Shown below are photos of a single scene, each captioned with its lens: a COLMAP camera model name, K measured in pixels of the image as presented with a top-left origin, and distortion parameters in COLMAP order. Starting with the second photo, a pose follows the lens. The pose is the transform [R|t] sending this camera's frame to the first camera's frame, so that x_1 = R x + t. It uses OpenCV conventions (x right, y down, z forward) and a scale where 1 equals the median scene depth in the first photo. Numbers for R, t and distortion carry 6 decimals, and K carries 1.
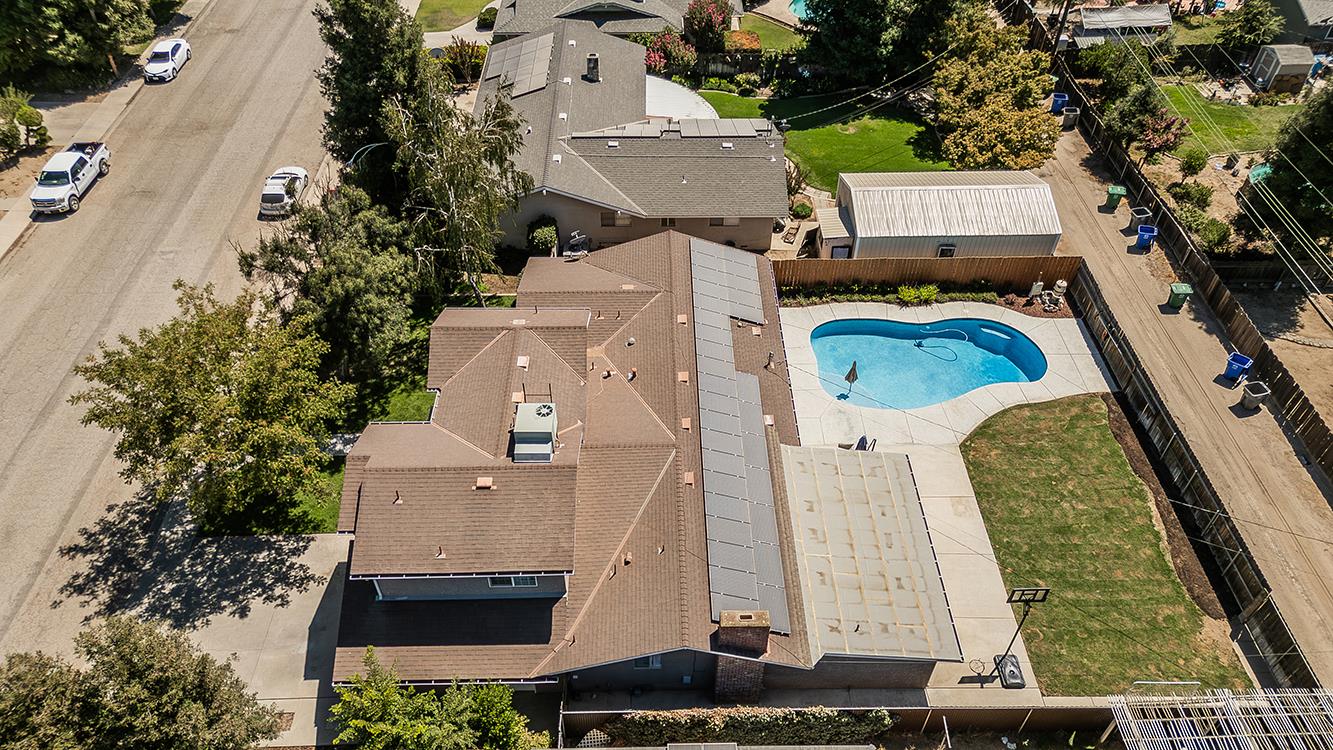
lens RADIAL K [[933.1, 0, 662.4], [0, 933.1, 373.2], [0, 0, 1]] dist [0.073075, -0.041256]
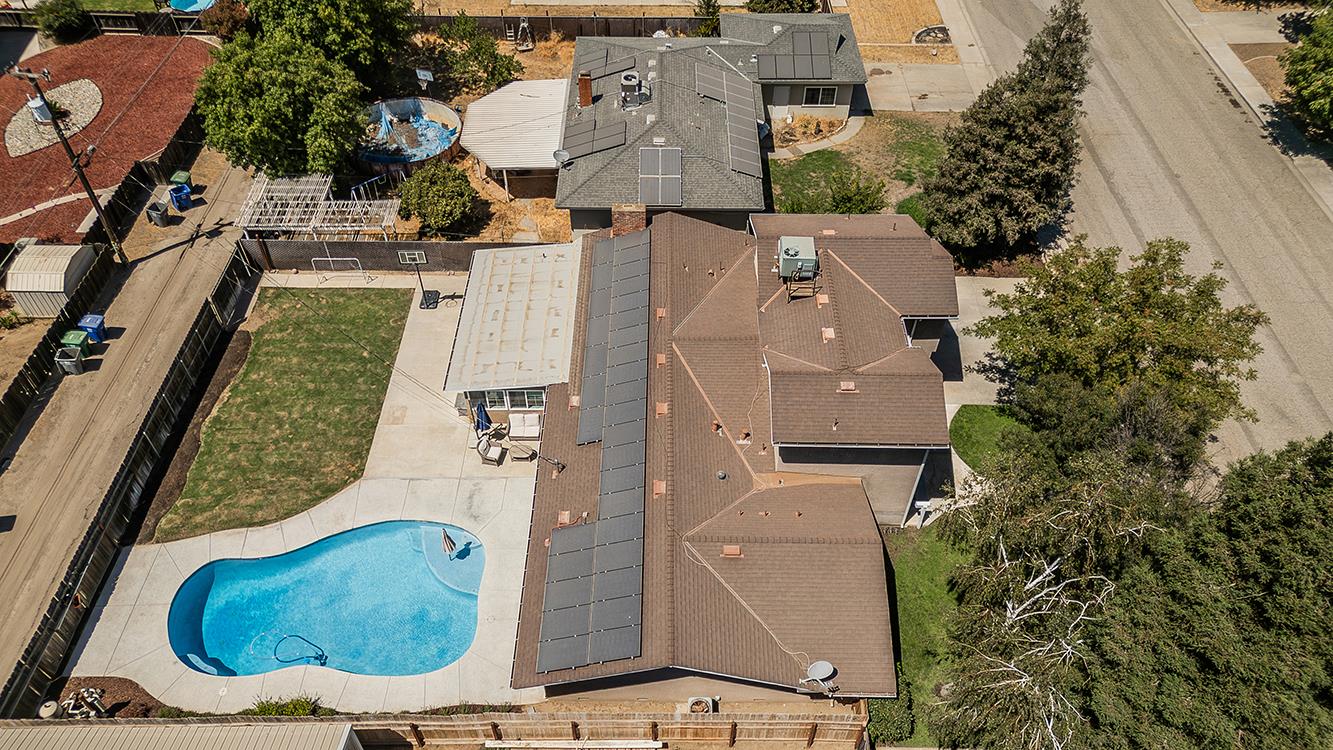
lens RADIAL K [[933.1, 0, 662.4], [0, 933.1, 373.2], [0, 0, 1]] dist [0.073075, -0.041256]
pose [[-0.999770, -0.021020, 0.004354, 0.018179], [0.004518, -0.007773, 0.999960, -0.902950], [-0.020985, 0.999749, 0.007866, 0.939693]]
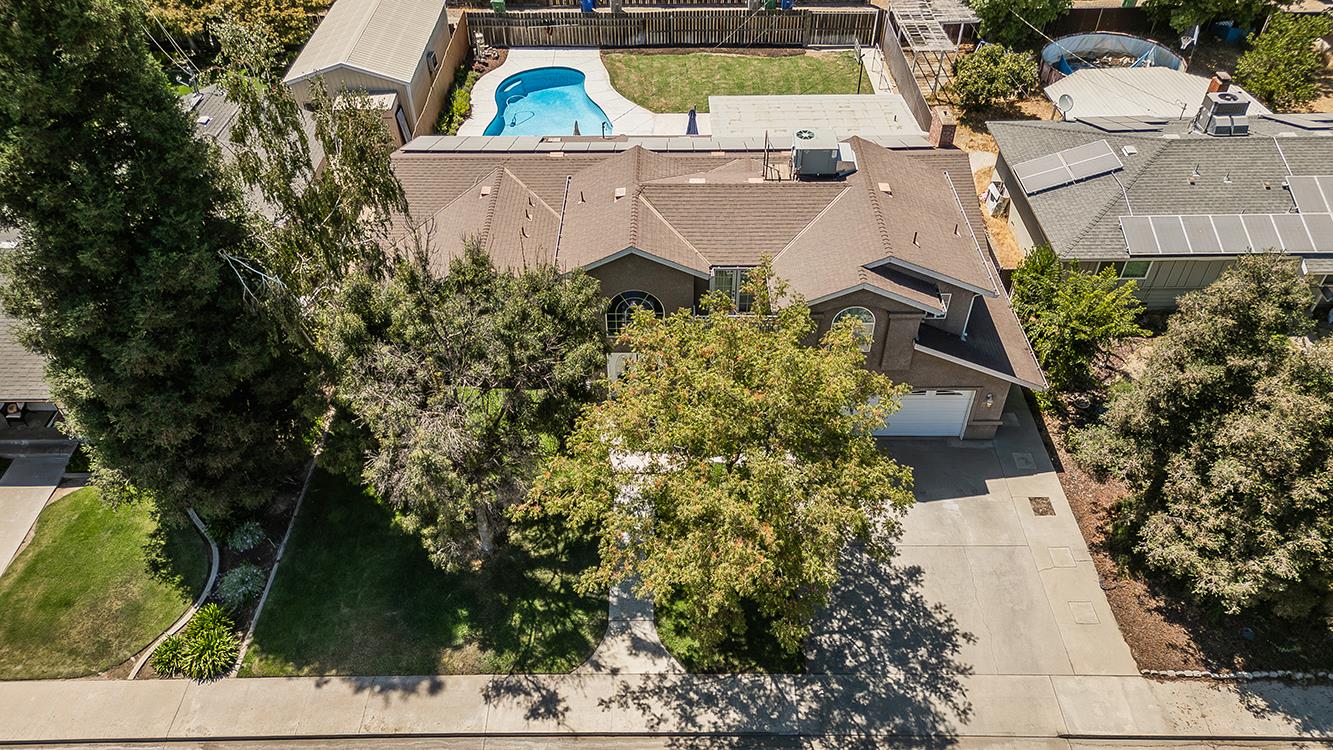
lens RADIAL K [[939.7, 0, 663.9], [0, 939.7, 375.8], [0, 0, 1]] dist [0.067101, -0.028550]
pose [[0.017315, -0.670607, 0.741610, -0.828557], [0.698827, 0.538588, 0.470706, -0.312050], [-0.715081, 0.510107, 0.477964, 0.633441]]
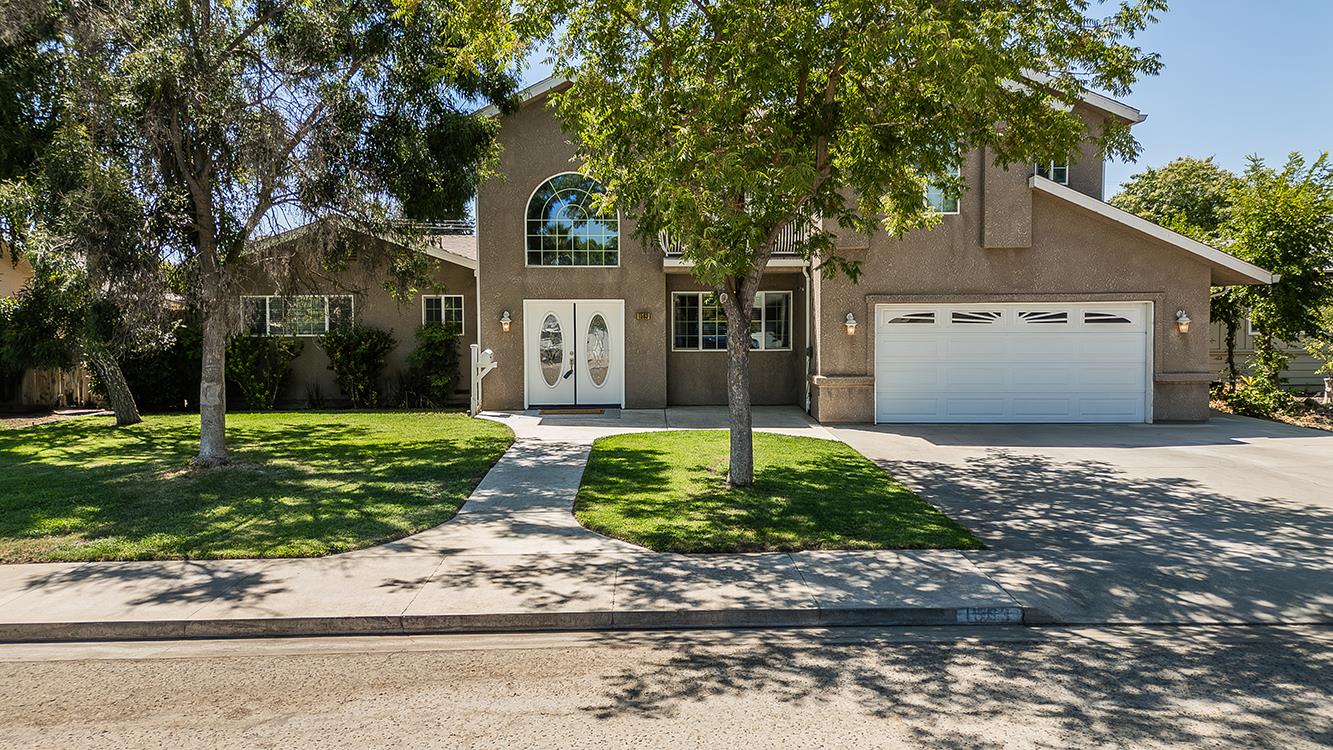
lens RADIAL K [[933.1, 0, 662.4], [0, 933.1, 373.2], [0, 0, 1]] dist [0.073075, -0.041256]
pose [[-0.003078, -0.065870, 0.997823, -0.708888], [0.699638, 0.712801, 0.049213, 0.071581], [-0.714491, 0.698267, 0.043891, 0.992865]]
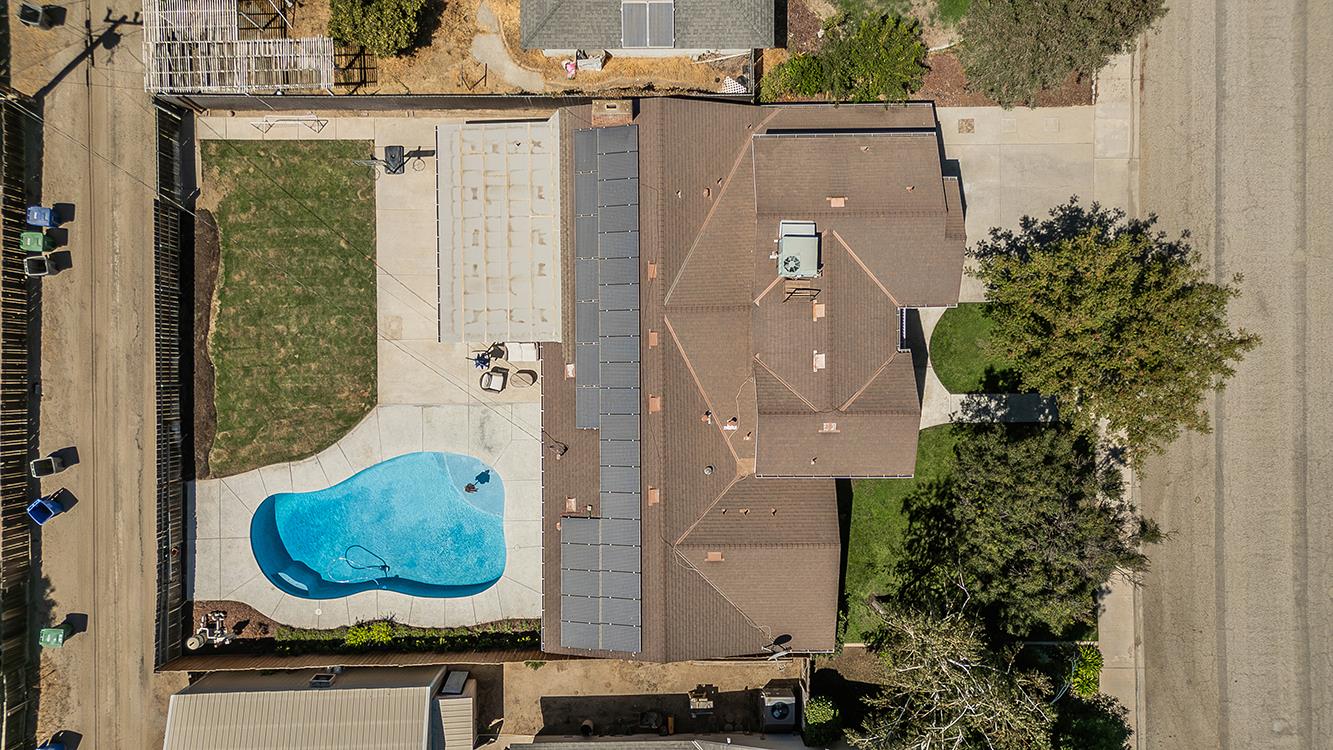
lens RADIAL K [[939.7, 0, 663.9], [0, 939.7, 375.8], [0, 0, 1]] dist [0.067101, -0.028550]
pose [[-0.999808, -0.006593, -0.018447, 0.030483], [-0.008748, -0.692311, 0.721546, -0.672376], [-0.017528, 0.721569, 0.692121, 0.292449]]
